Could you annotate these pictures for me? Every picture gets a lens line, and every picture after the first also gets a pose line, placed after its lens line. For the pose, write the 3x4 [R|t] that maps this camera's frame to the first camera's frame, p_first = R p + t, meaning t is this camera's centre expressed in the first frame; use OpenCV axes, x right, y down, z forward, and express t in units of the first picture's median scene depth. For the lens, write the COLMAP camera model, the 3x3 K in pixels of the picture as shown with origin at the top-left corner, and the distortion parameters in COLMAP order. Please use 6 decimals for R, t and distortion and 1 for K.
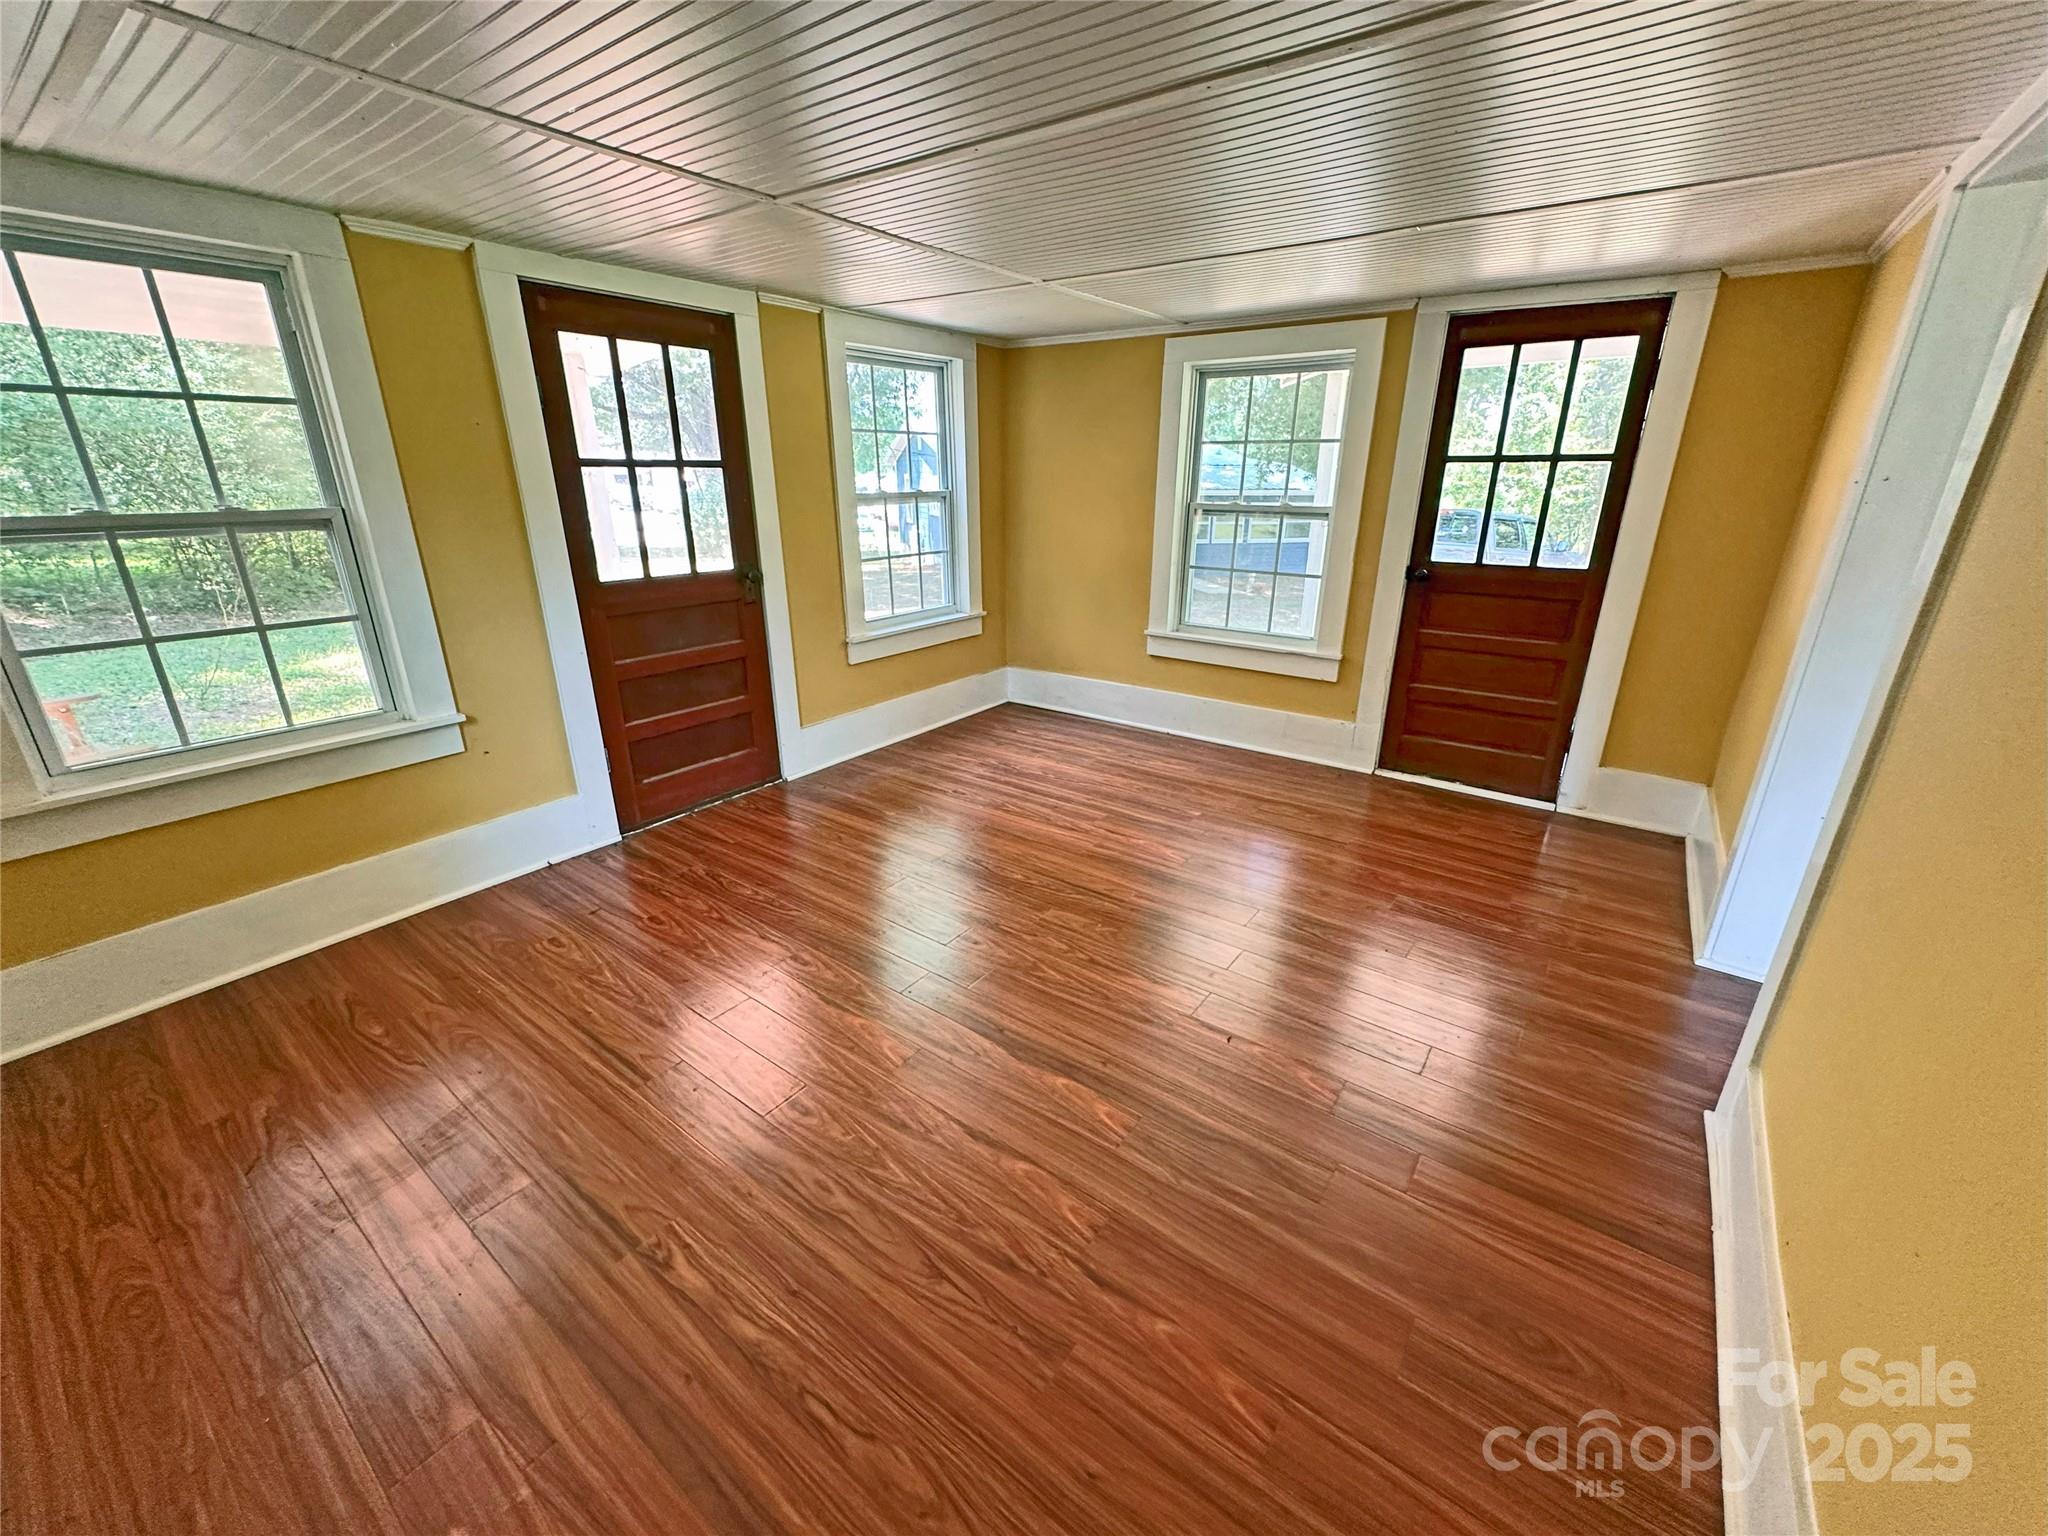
lens RADIAL K [[813.9, 0, 1024.6], [0, 813.9, 769.1], [0, 0, 1]] dist [0.000542, 0.000383]
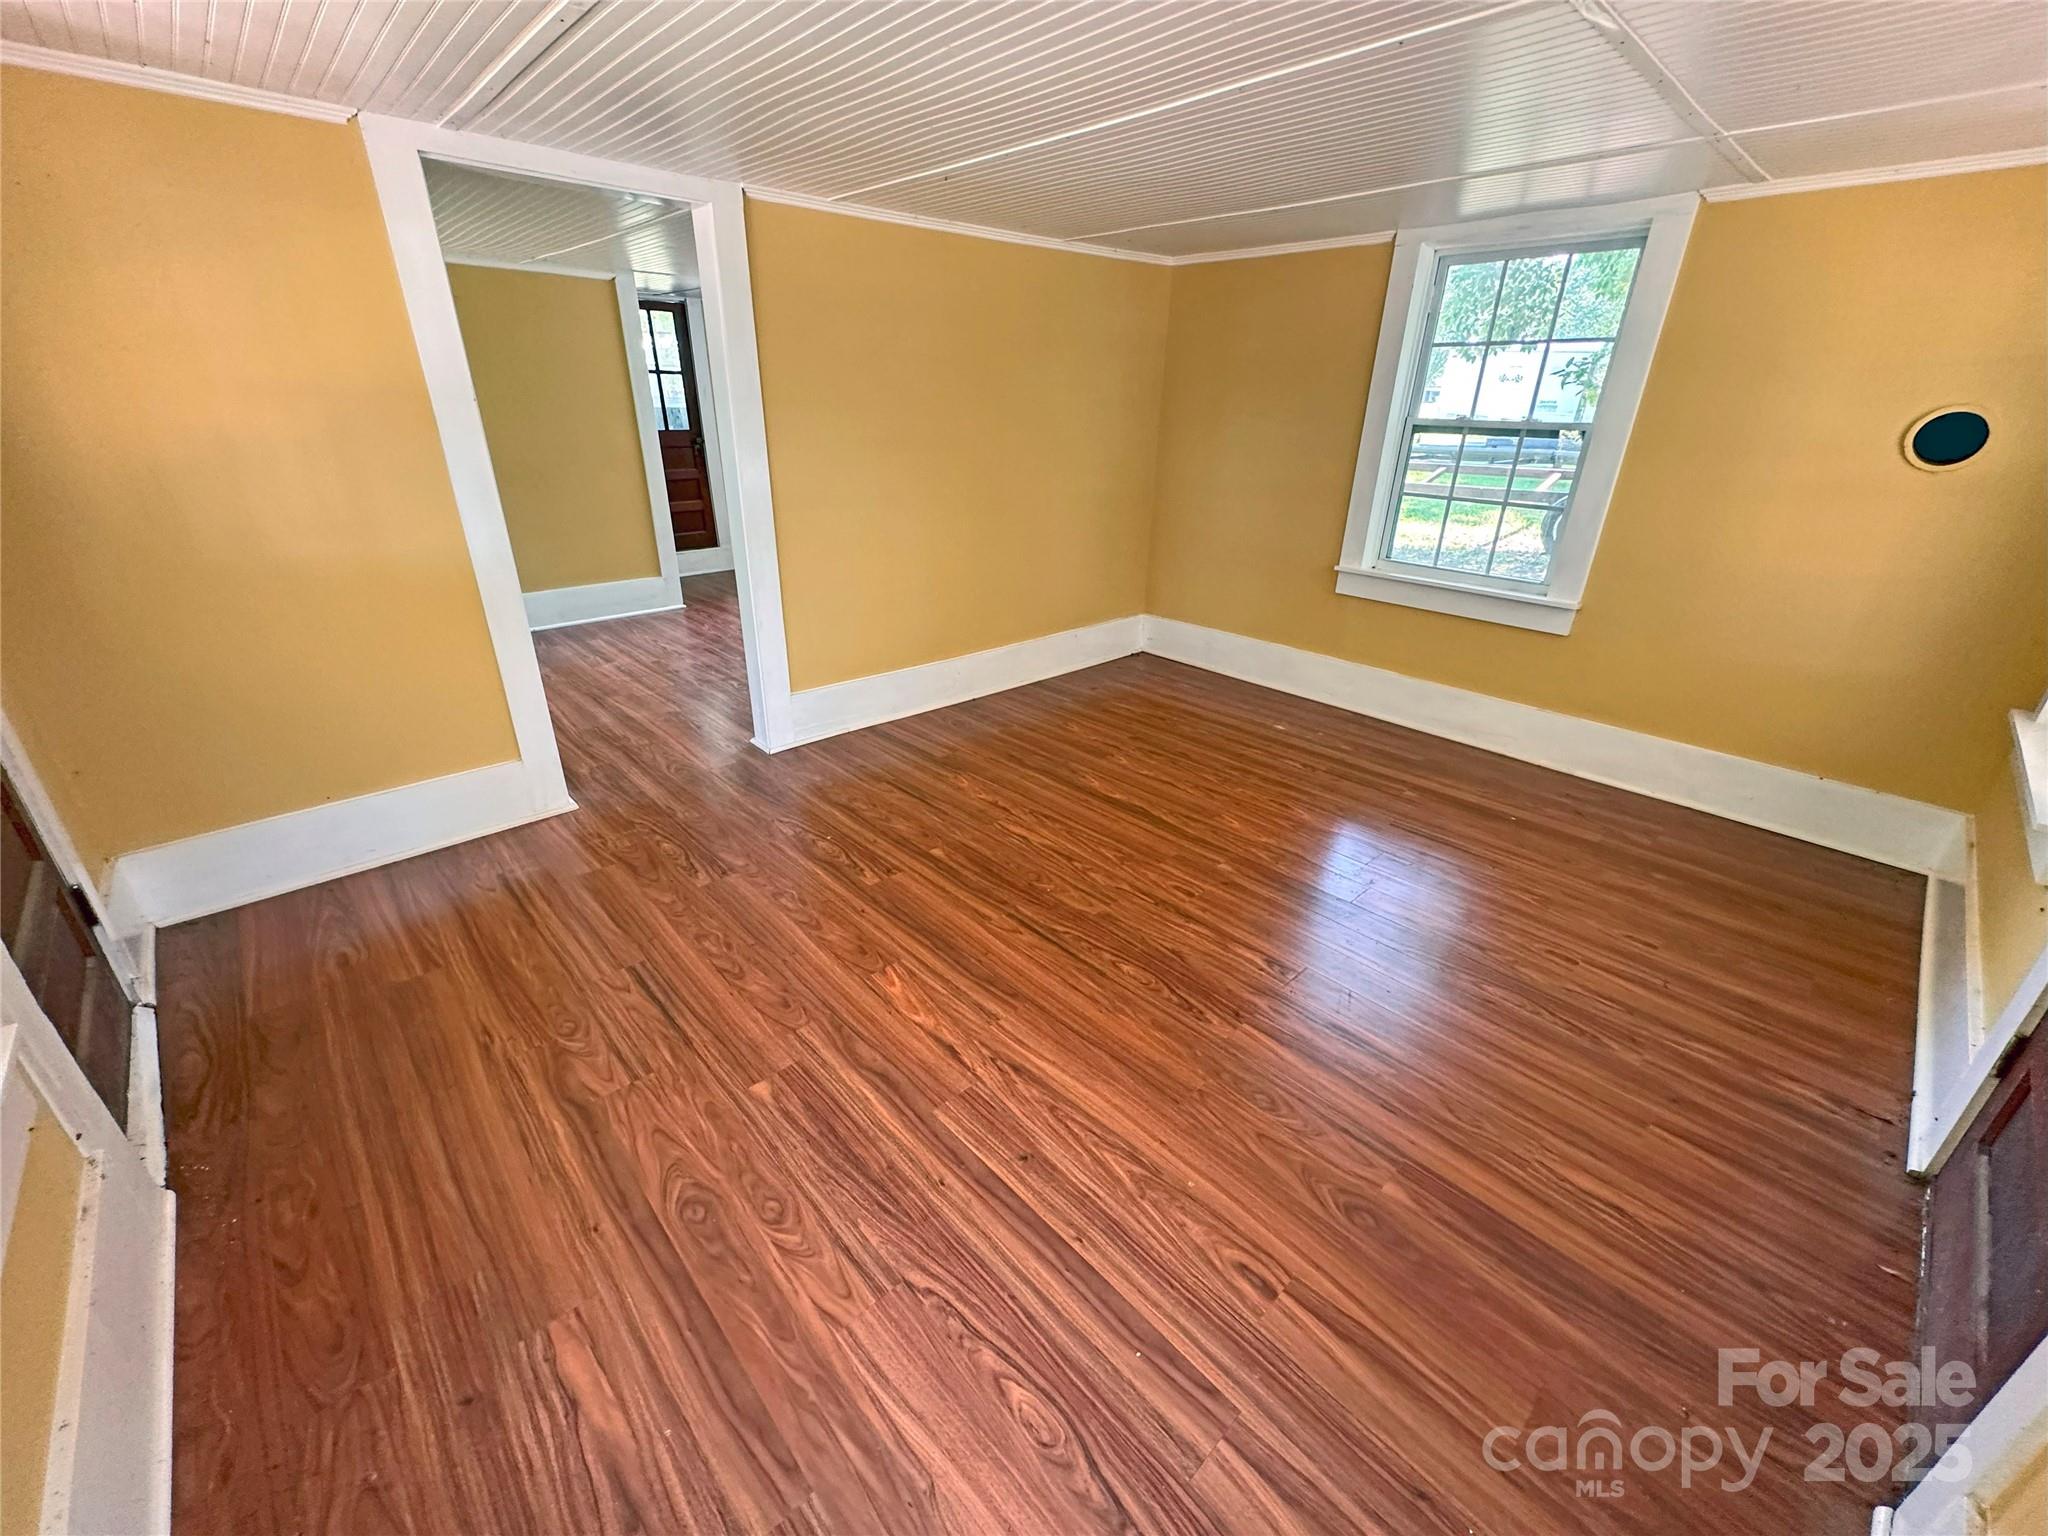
lens RADIAL K [[813.9, 0, 1024.6], [0, 813.9, 769.1], [0, 0, 1]] dist [0.000542, 0.000383]
pose [[-0.983187, -0.092460, 0.157459, -0.014078], [0.044234, 0.716039, 0.696658, -0.452668], [-0.177160, 0.691910, -0.699911, 1.235456]]
